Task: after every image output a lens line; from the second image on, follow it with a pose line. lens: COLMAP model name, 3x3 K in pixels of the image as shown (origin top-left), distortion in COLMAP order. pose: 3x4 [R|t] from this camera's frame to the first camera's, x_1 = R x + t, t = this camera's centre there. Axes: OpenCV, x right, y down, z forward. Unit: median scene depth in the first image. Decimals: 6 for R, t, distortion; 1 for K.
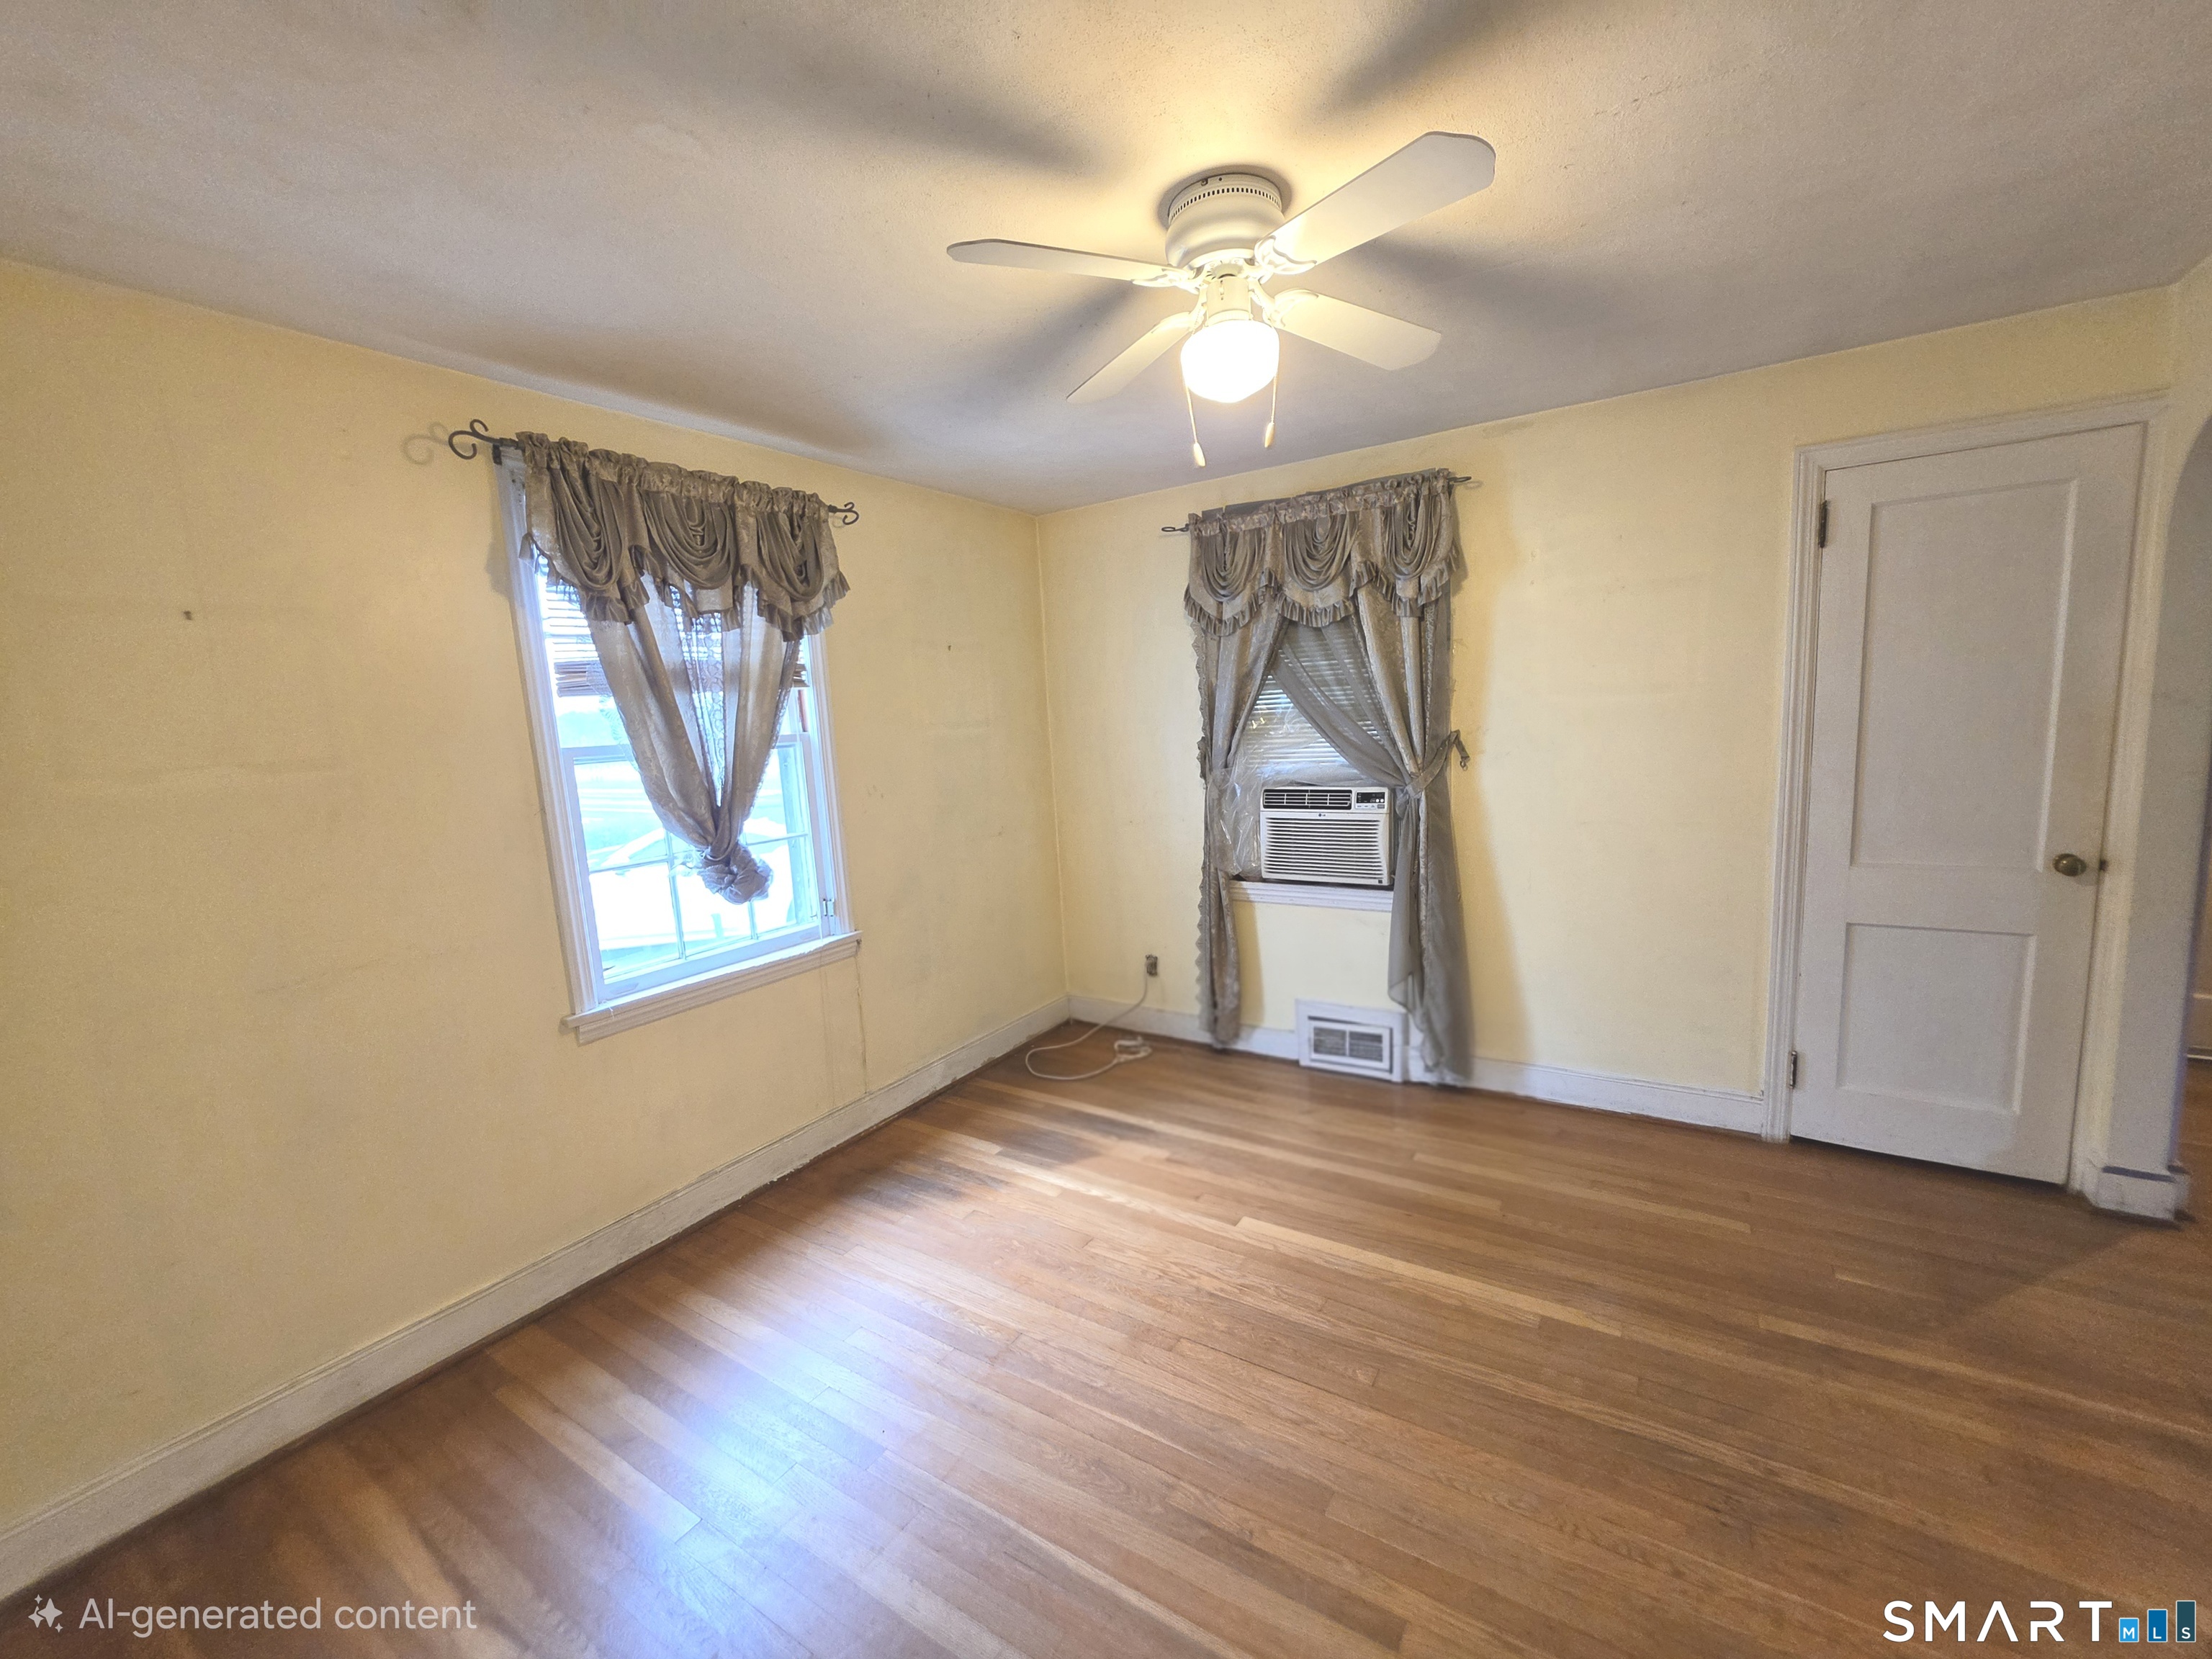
lens RADIAL K [[888.3, 0, 1107.1], [0, 888.3, 833.6], [0, 0, 1]] dist [-0.000664, -0.000605]
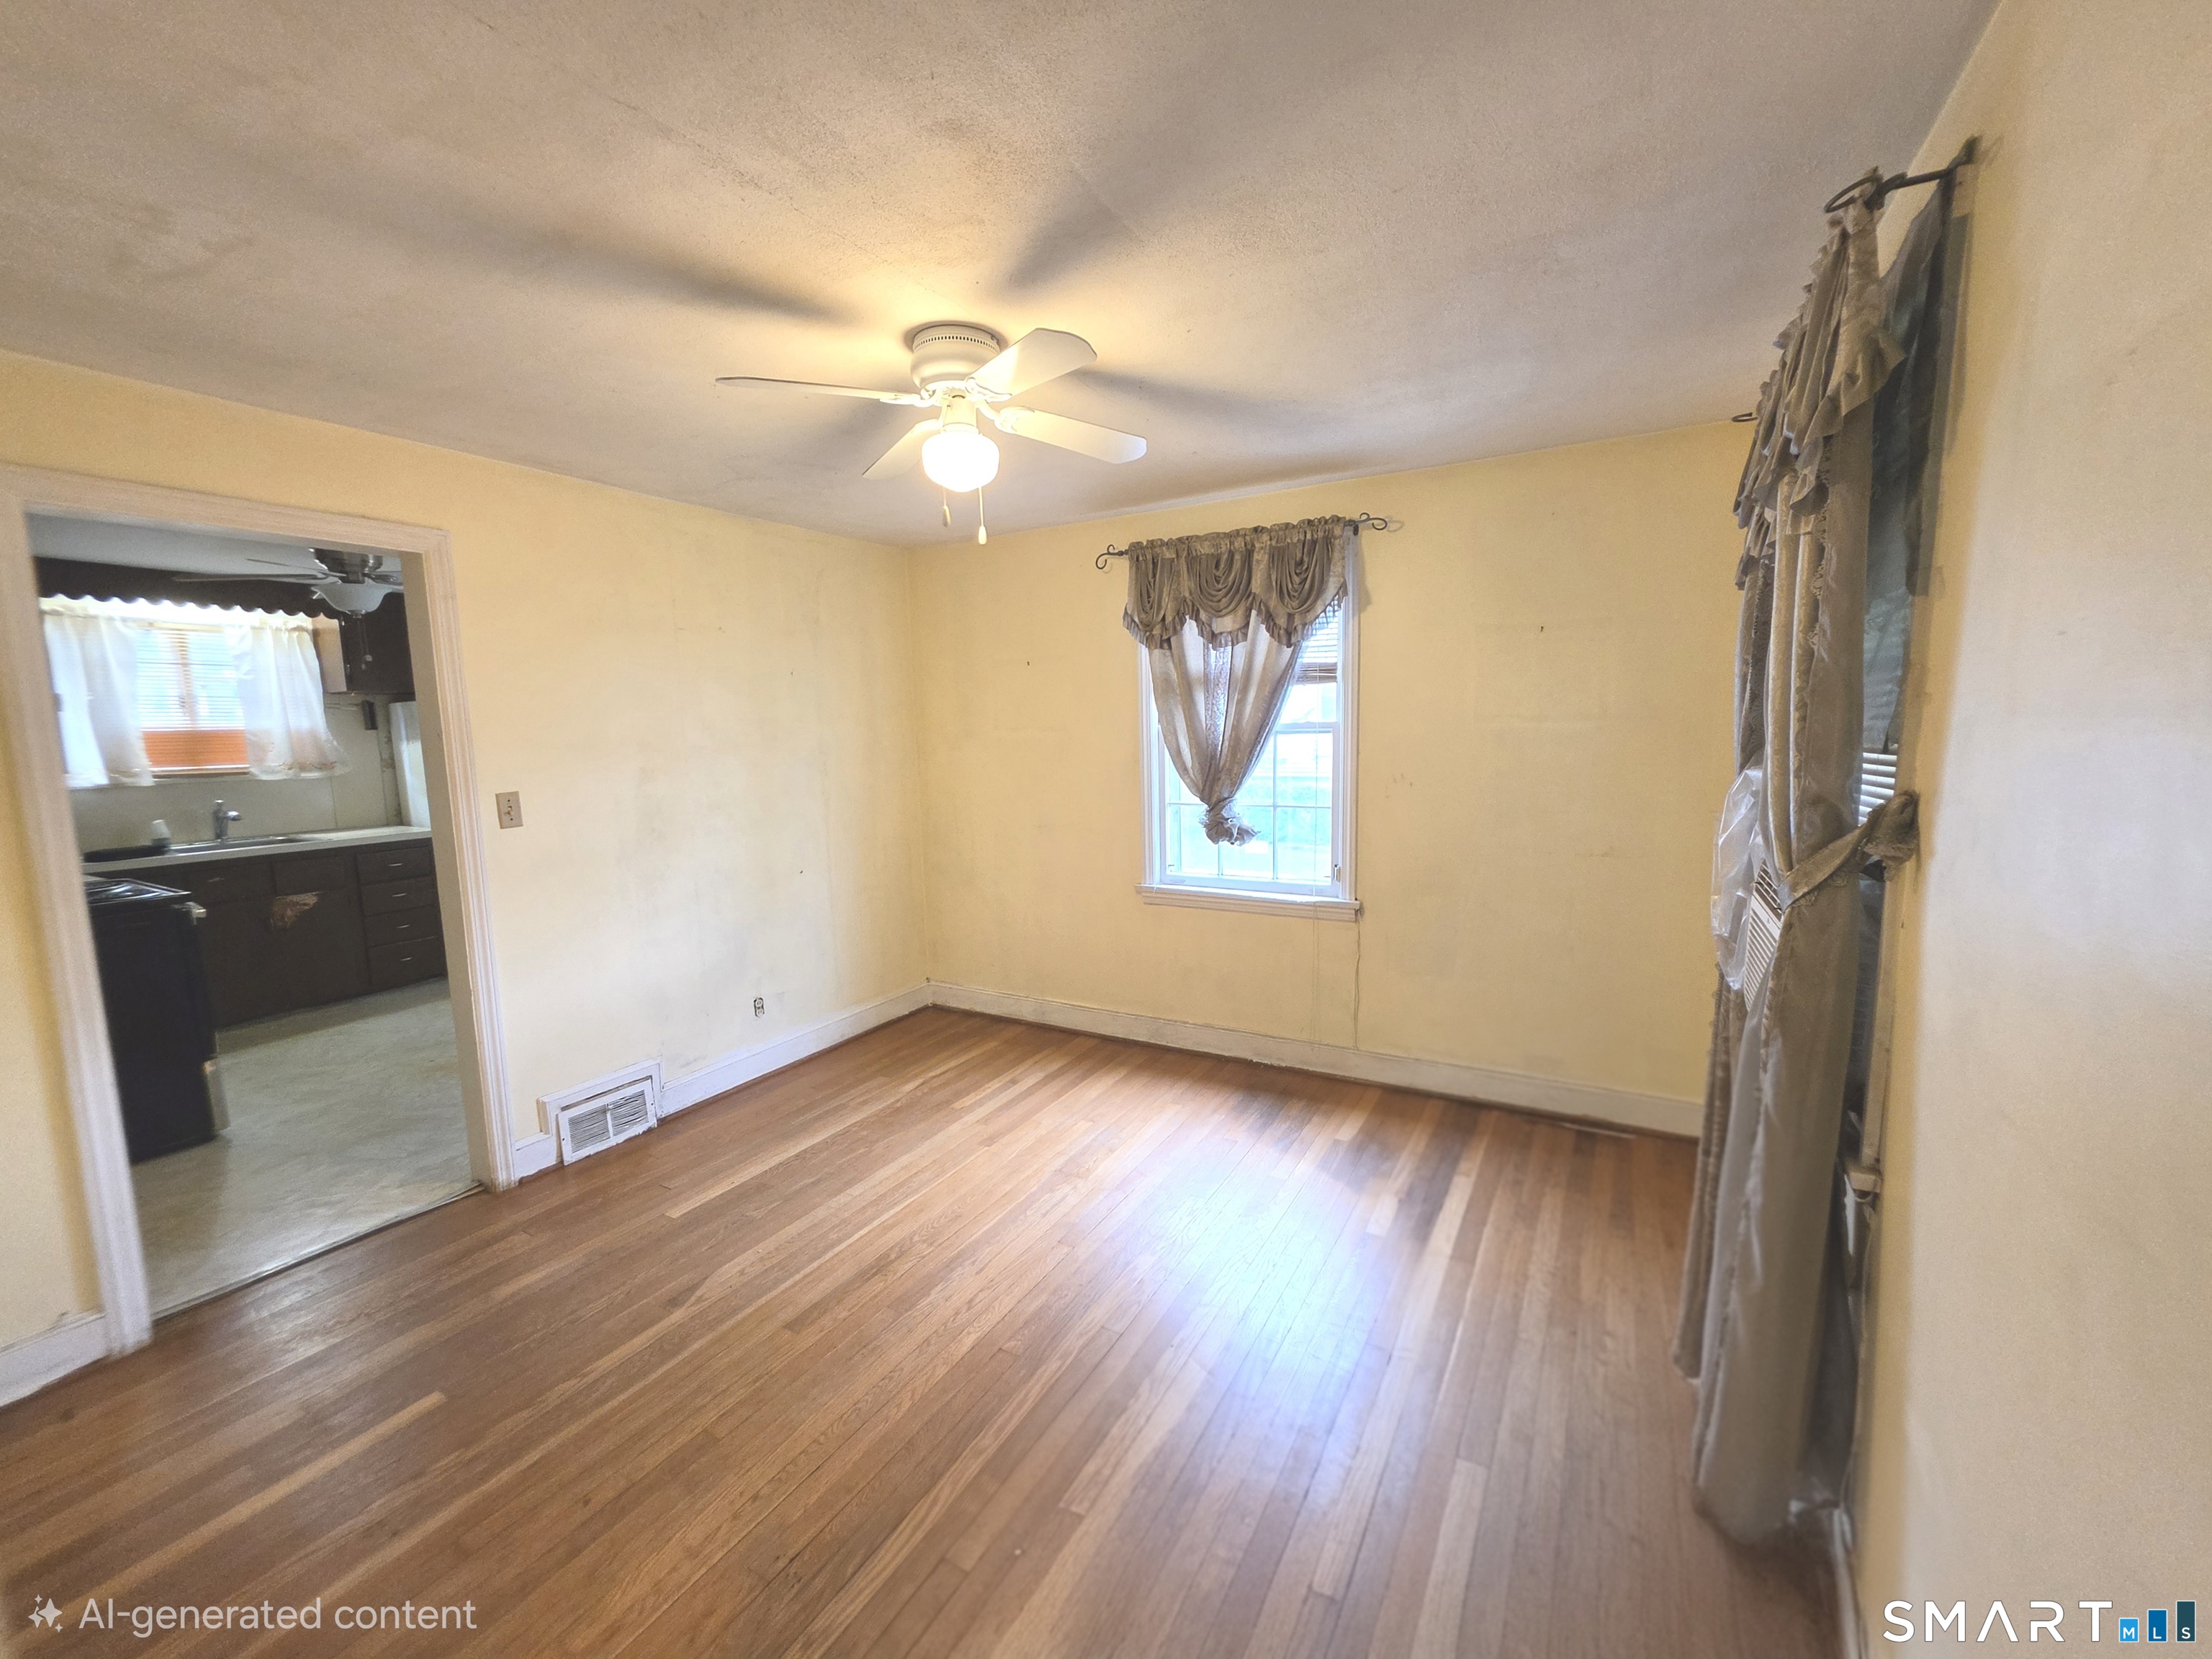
lens RADIAL K [[888.3, 0, 1107.1], [0, 888.3, 833.6], [0, 0, 1]] dist [-0.000664, -0.000605]
pose [[0.049327, 0.168761, -0.984422, 0.996024], [-0.112353, 0.980303, 0.162425, -0.149678], [0.992443, 0.102591, 0.067316, 0.774698]]
